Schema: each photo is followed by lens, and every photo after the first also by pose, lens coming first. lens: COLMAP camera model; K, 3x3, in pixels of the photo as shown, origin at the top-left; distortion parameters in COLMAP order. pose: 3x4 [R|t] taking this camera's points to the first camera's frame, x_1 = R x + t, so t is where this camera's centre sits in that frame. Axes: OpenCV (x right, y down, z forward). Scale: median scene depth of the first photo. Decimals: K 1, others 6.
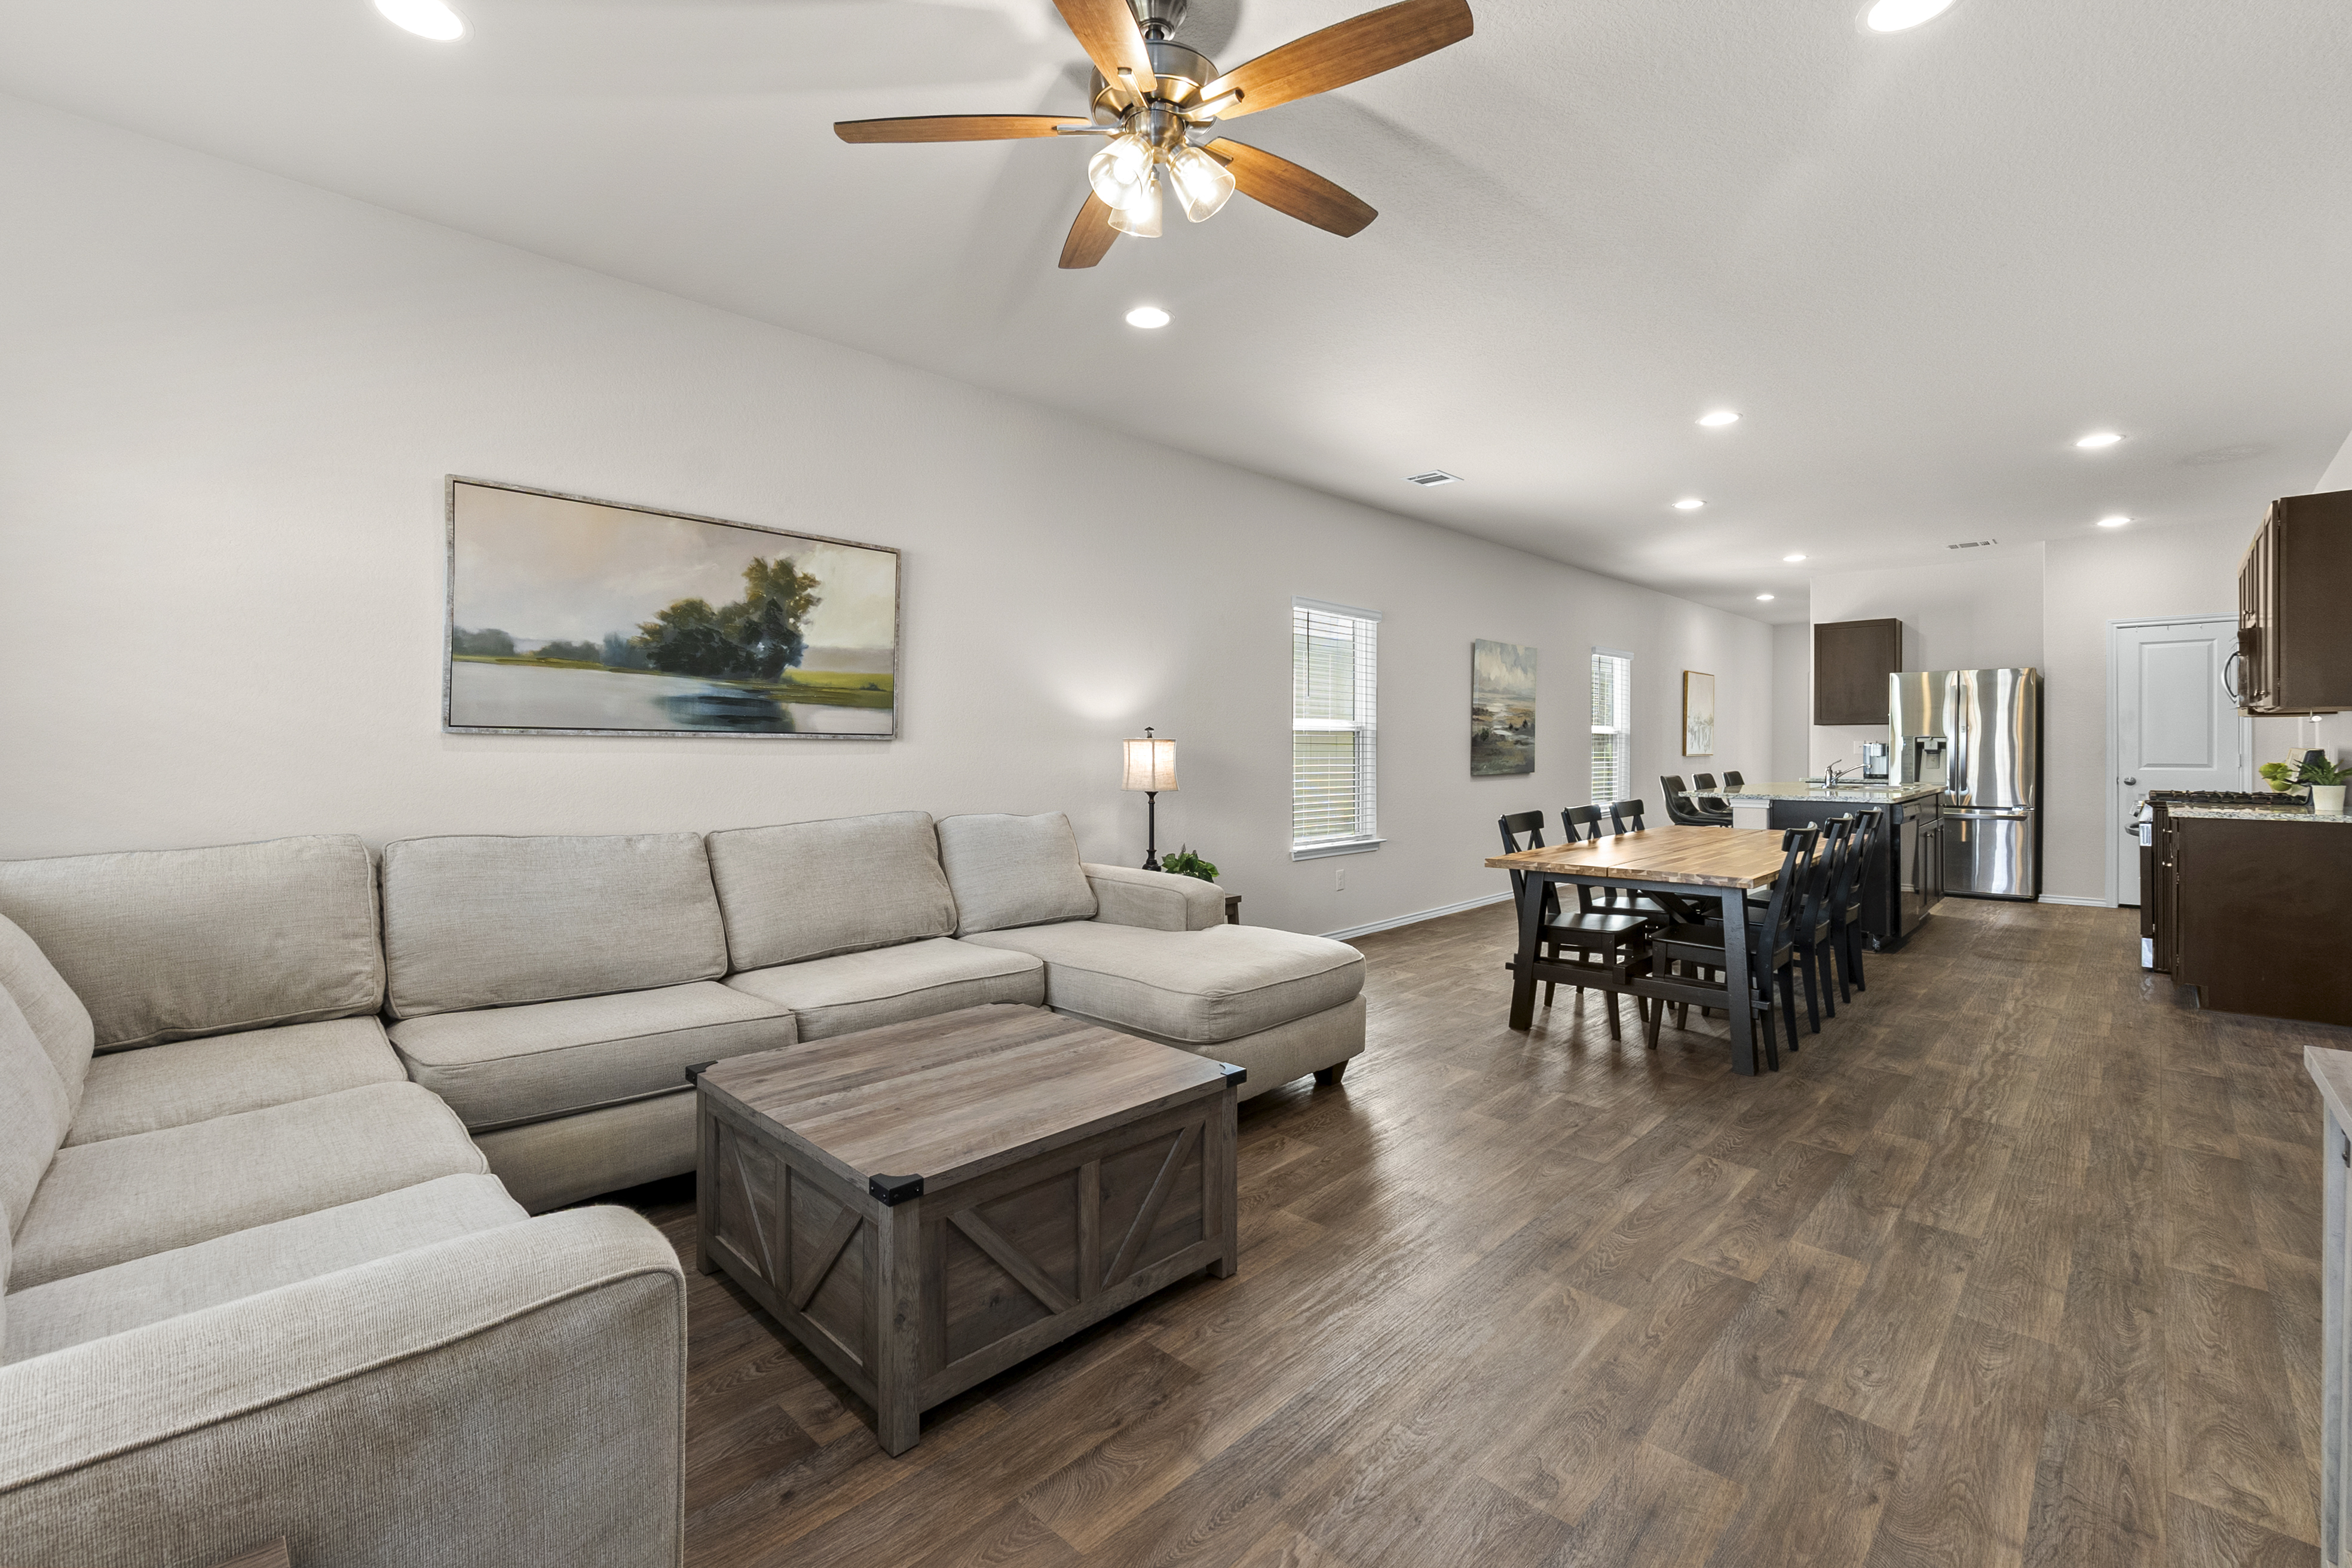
lens RADIAL K [[1030.1, 0, 1112.1], [0, 1030.1, 771.8], [0, 0, 1]] dist [0.006768, -0.000981]
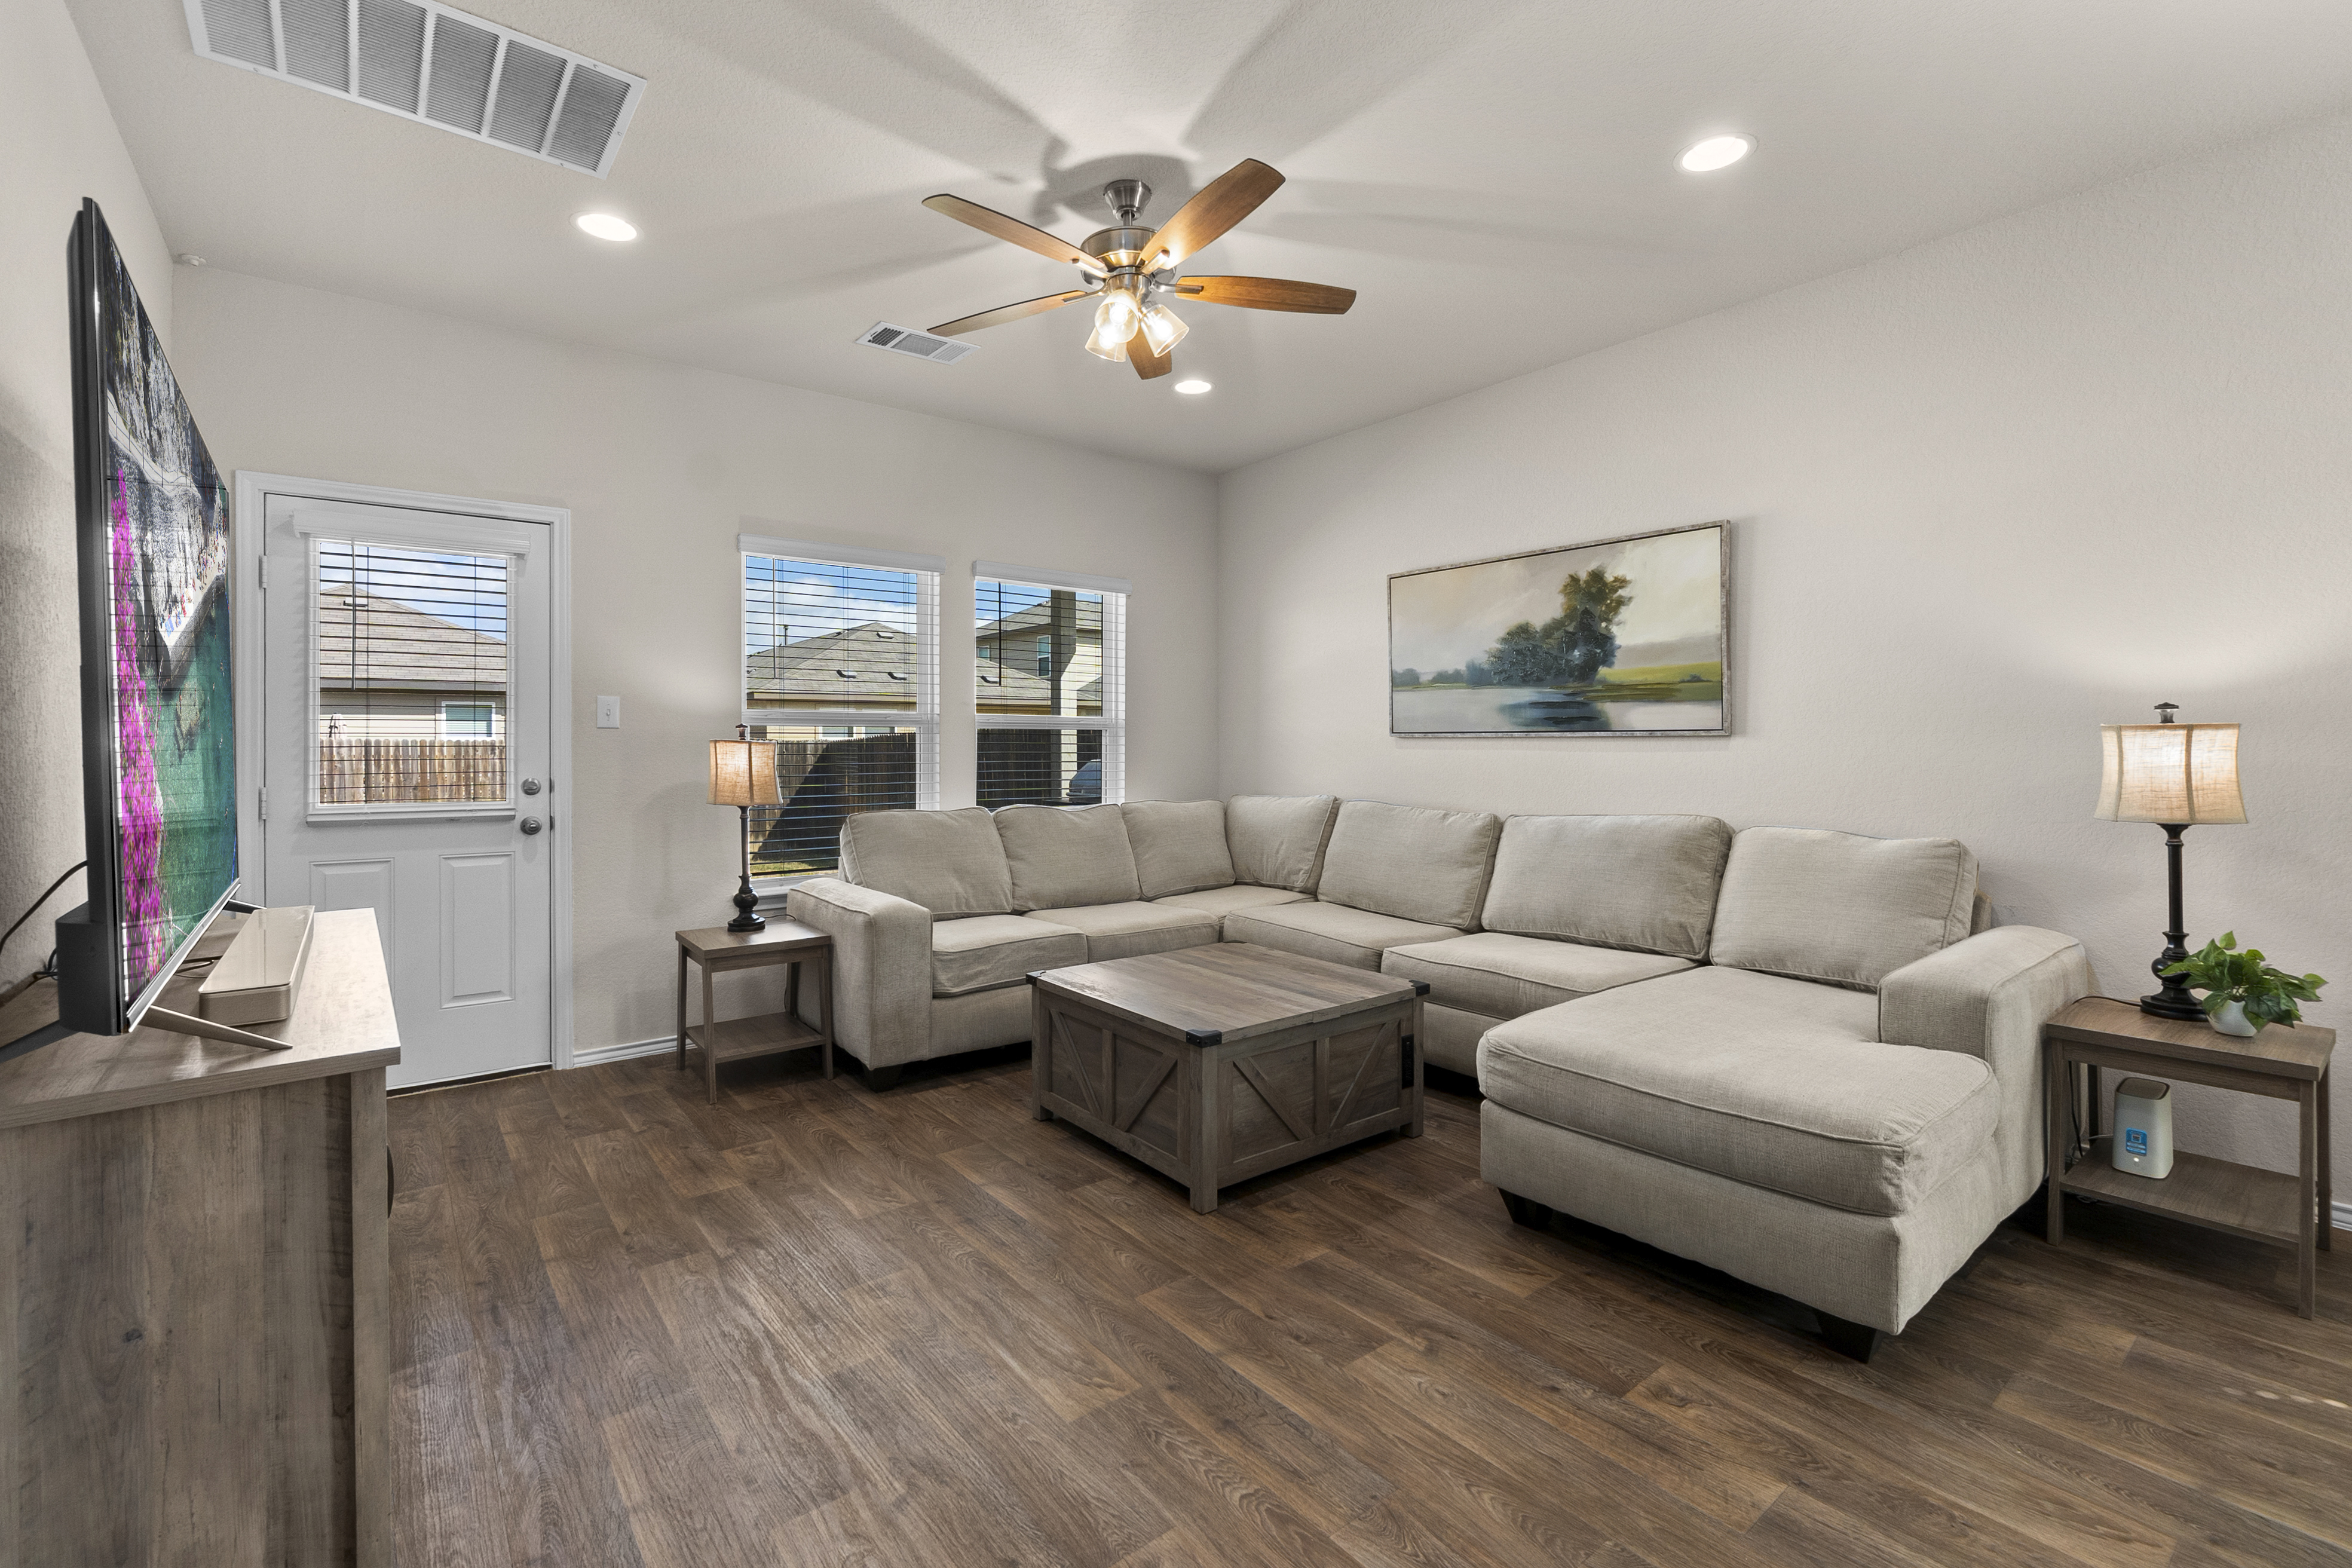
lens RADIAL K [[1030.1, 0, 1192.9], [0, 1030.1, 750.3], [0, 0, 1]] dist [0.006768, -0.000981]
pose [[-0.099248, -0.002715, -0.995059, 0.844470], [-0.025963, 0.999663, -0.000138, -0.008017], [0.994724, 0.025821, -0.099285, 0.751869]]
